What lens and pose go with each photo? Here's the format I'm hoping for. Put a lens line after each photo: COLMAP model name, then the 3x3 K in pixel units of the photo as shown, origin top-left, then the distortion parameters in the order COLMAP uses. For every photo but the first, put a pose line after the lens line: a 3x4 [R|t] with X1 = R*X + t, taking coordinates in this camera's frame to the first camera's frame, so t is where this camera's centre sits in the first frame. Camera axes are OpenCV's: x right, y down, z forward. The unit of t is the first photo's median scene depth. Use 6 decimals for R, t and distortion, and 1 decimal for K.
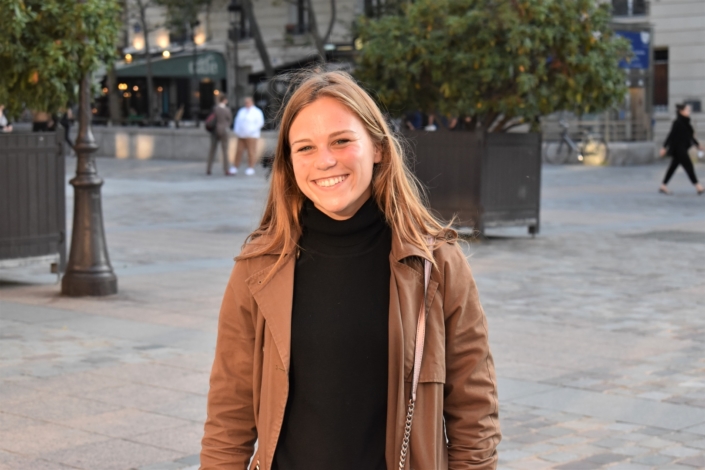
lens RADIAL K [[1629.9, 0, 352.5], [0, 1629.9, 235.0], [0, 0, 1]] dist [0.000603, 0.704946]
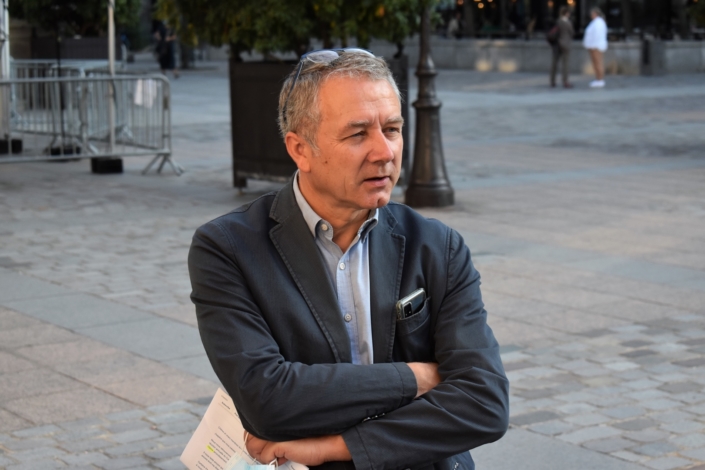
lens RADIAL K [[1629.9, 0, 352.5], [0, 1629.9, 235.0], [0, 0, 1]] dist [0.000603, 0.704946]
pose [[0.976035, 0.011186, -0.217327, 0.029508], [0.001386, 0.998338, 0.057607, -0.007653], [0.217610, -0.056528, 0.974397, -0.097007]]
